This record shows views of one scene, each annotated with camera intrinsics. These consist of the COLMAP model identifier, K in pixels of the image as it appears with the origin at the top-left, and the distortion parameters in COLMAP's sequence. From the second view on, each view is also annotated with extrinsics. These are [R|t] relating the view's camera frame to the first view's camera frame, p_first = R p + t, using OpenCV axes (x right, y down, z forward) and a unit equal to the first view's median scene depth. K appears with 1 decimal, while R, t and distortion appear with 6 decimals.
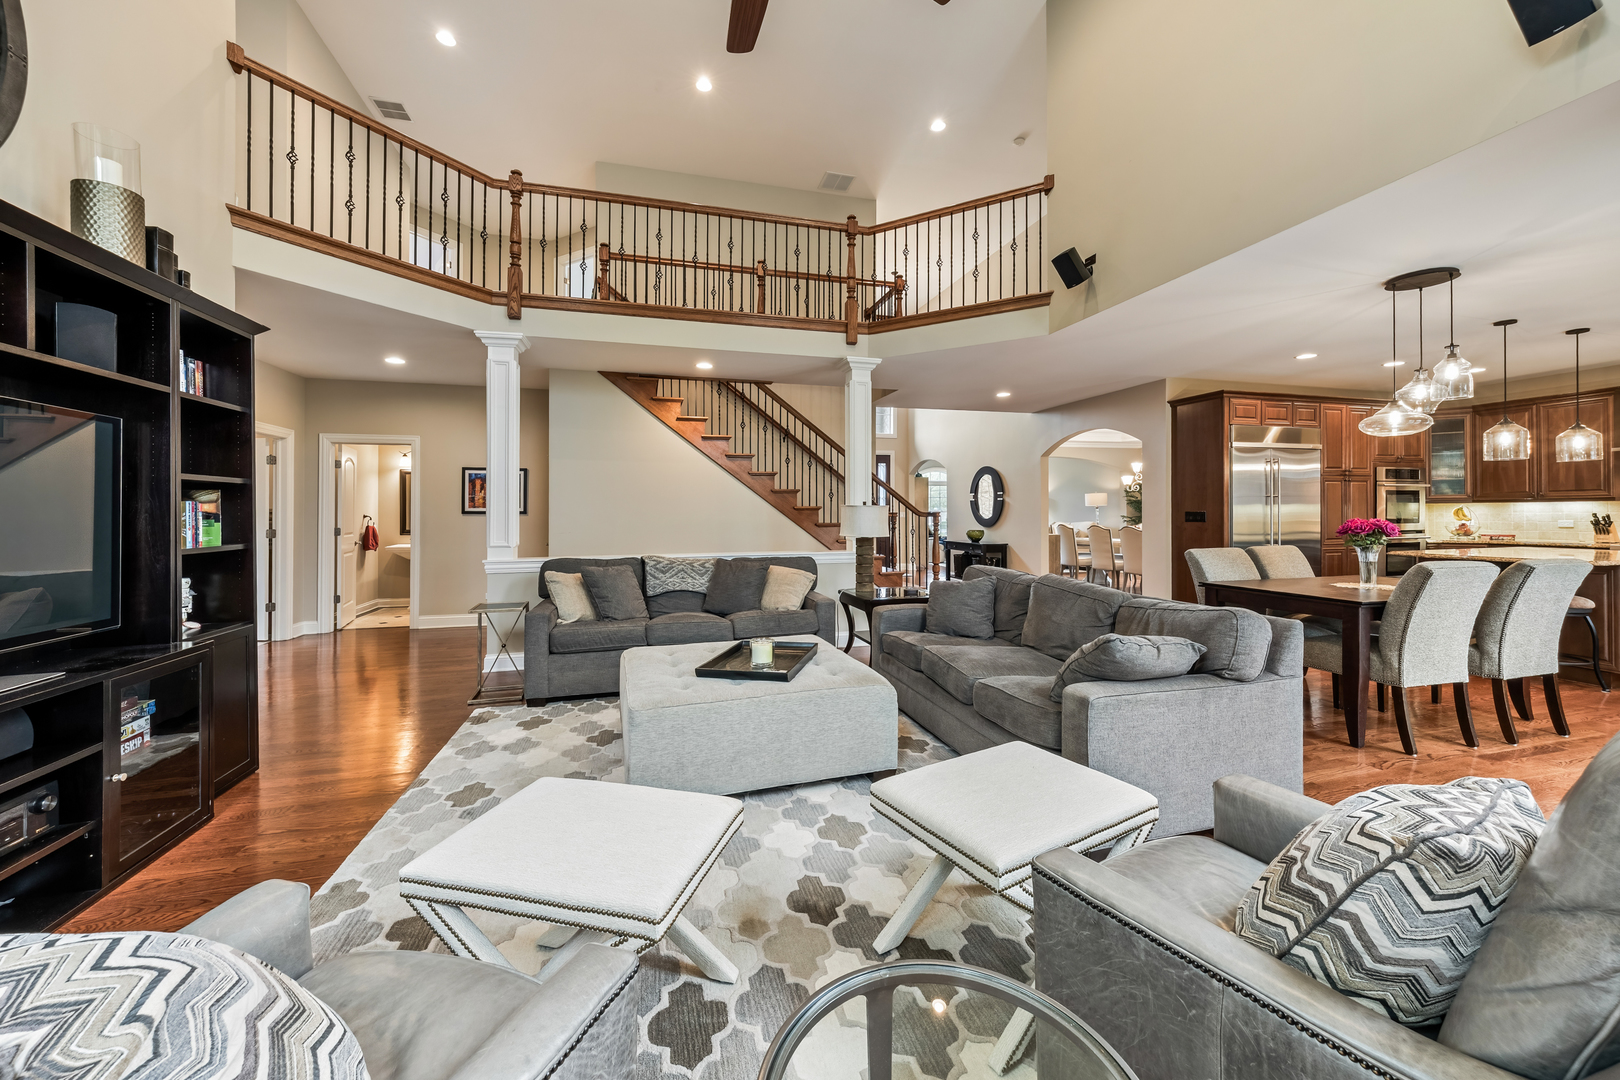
lens RADIAL K [[612.0, 0, 774.4], [0, 612.0, 517.2], [0, 0, 1]] dist [-0.010887, 0.000139]
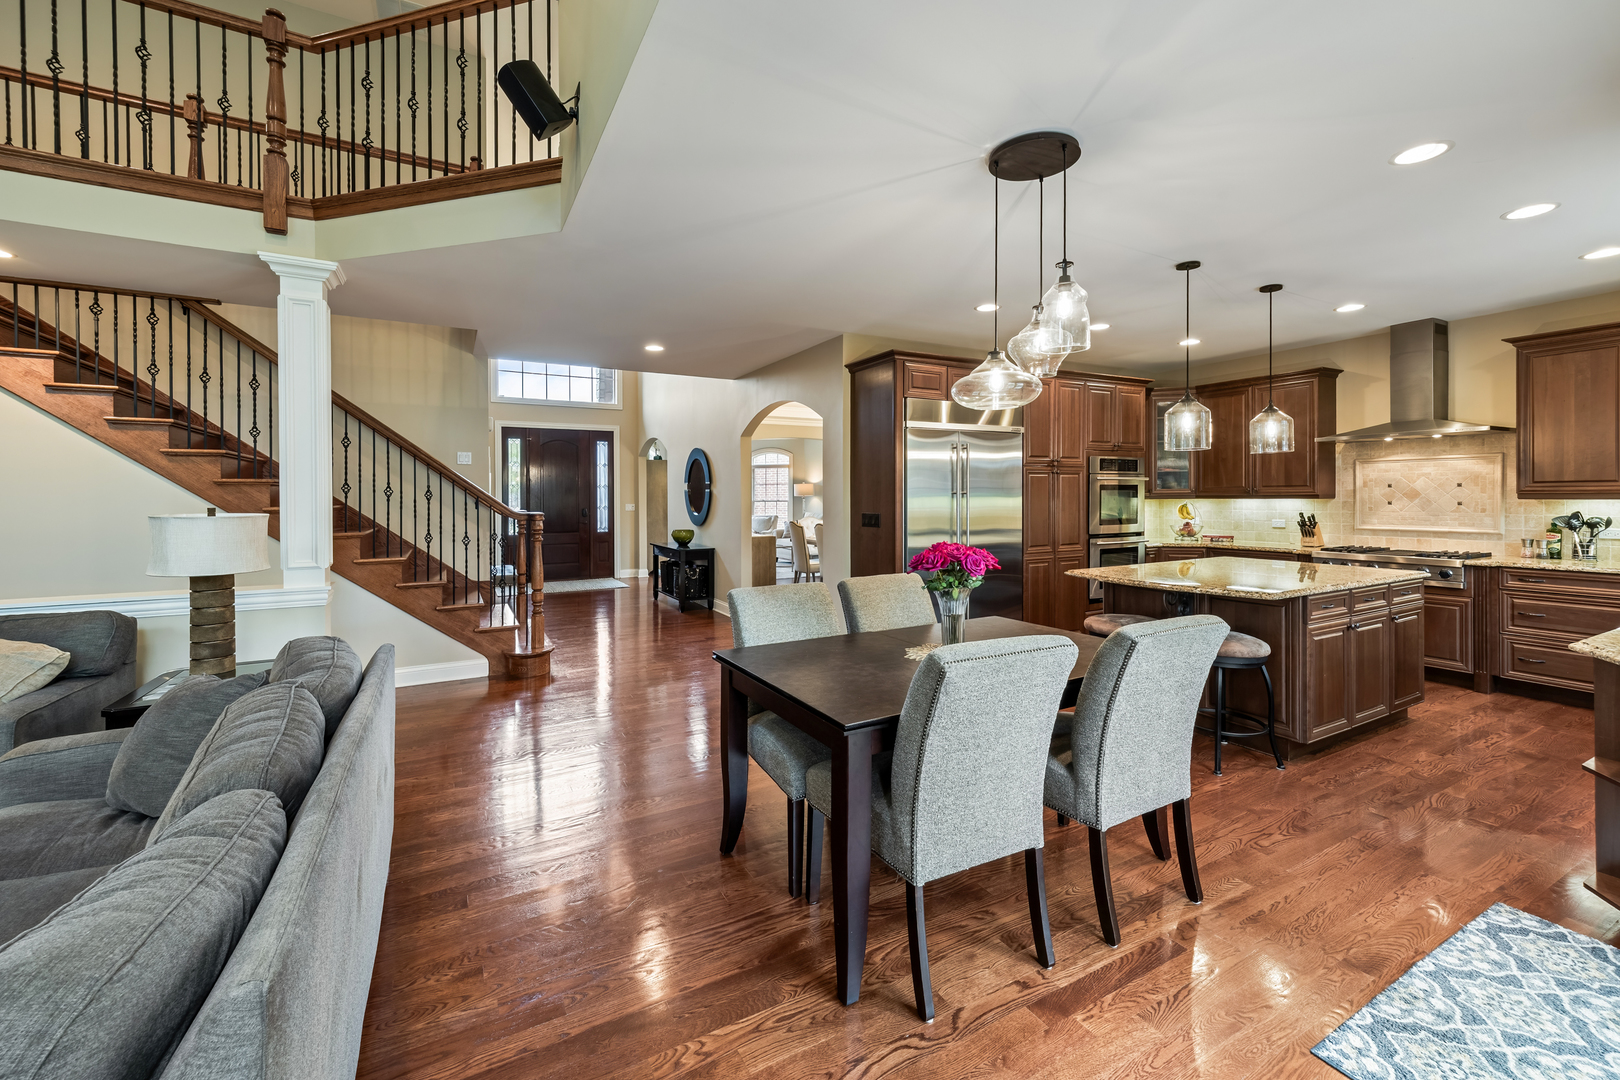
lens RADIAL K [[649.6, 0, 806.7], [0, 649.6, 504.6], [0, 0, 1]] dist [-0.000257, -0.000885]
pose [[0.969412, -0.003760, 0.245412, 0.436489], [0.002011, 0.999971, 0.007377, -0.026860], [-0.245433, -0.006658, 0.969391, 0.260106]]
